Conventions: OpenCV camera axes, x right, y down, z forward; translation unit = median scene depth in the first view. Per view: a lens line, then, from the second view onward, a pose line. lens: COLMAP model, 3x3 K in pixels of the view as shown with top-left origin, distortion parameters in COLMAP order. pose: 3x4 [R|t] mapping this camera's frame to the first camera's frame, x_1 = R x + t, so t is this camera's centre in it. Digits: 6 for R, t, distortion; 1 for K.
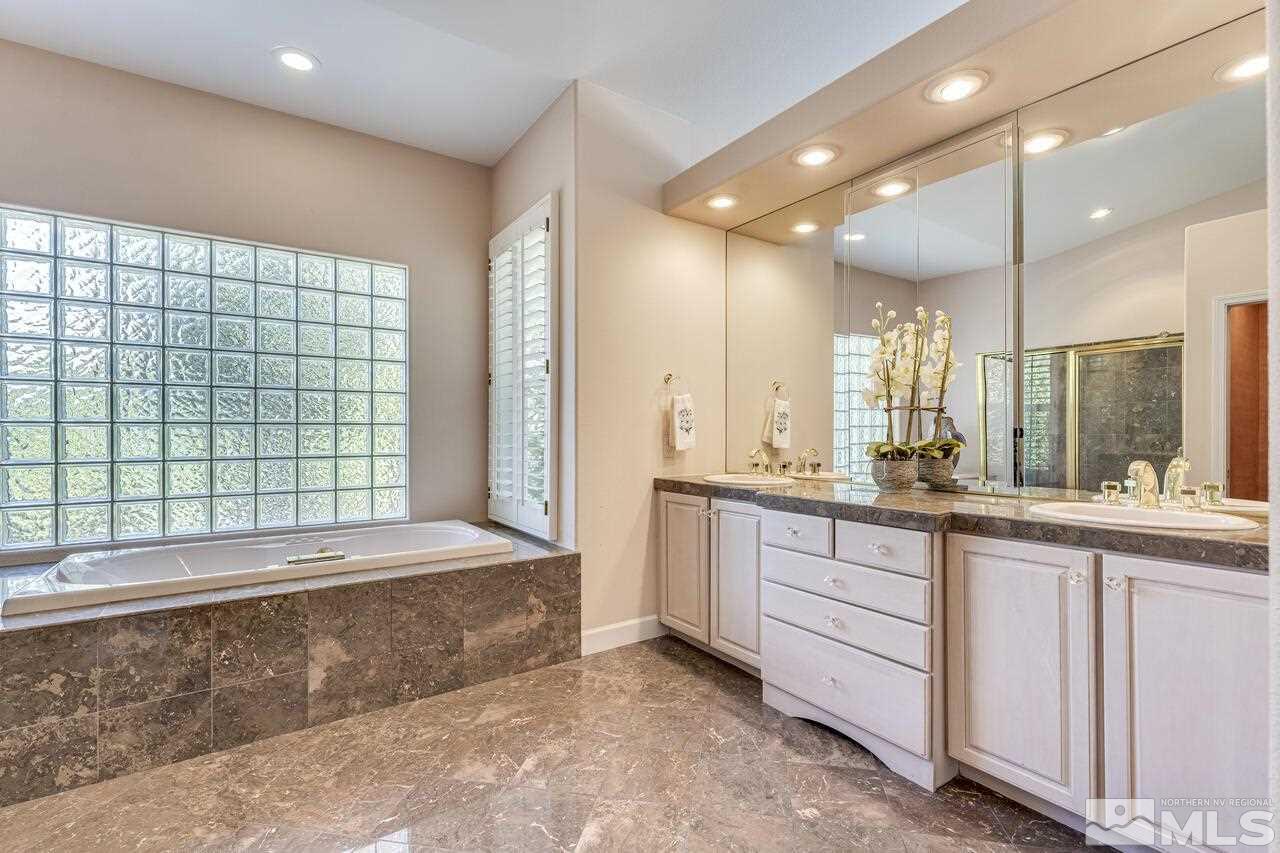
lens RADIAL K [[570.5, 0, 639.6], [0, 570.5, 433.2], [0, 0, 1]] dist [-0.002139, 0.000322]
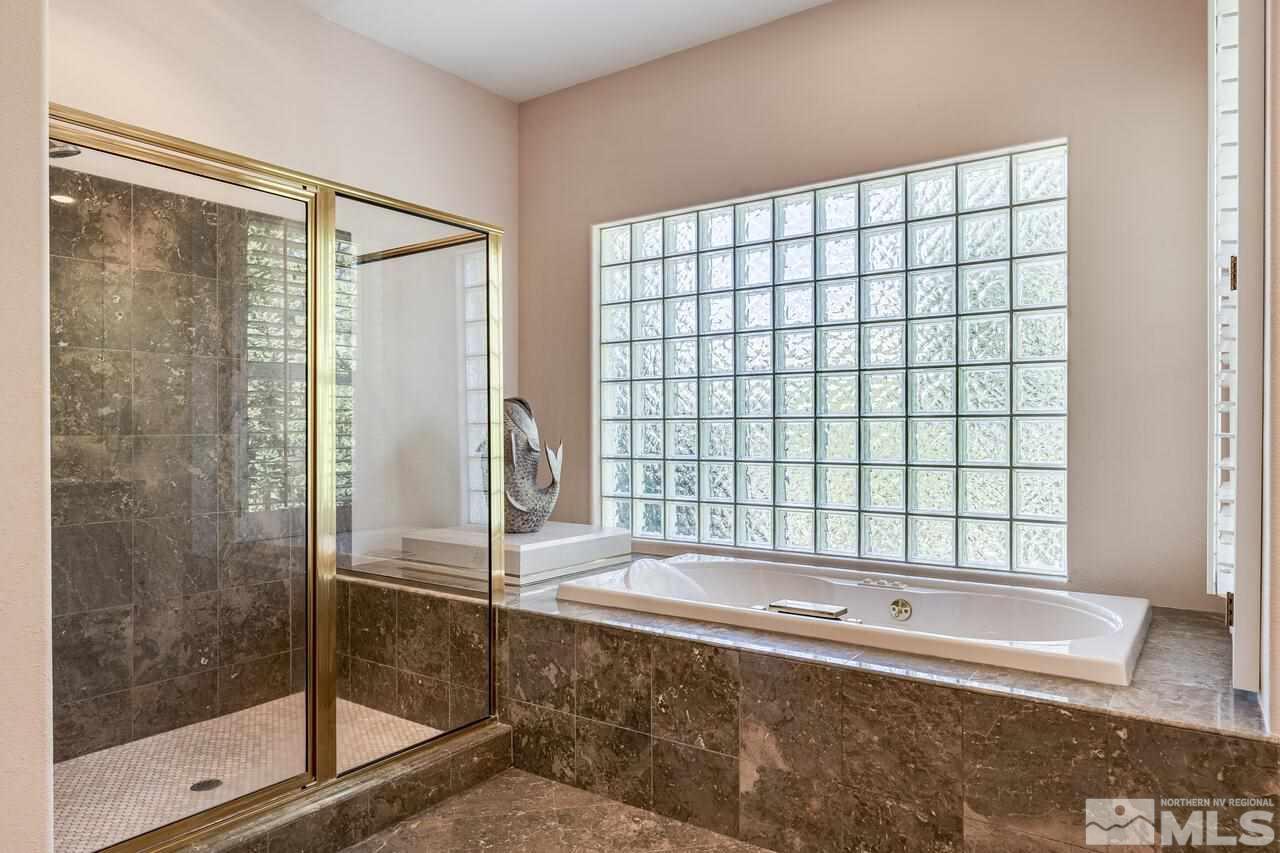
lens RADIAL K [[815.1, 0, 640.0], [0, 815.1, 421.1], [0, 0, 1]] dist [0.004506, -0.000813]
pose [[0.346038, -0.006629, -0.938197, 0.339123], [0.001084, 0.999977, -0.006666, -0.006752], [0.938220, 0.001290, 0.346038, 0.509424]]
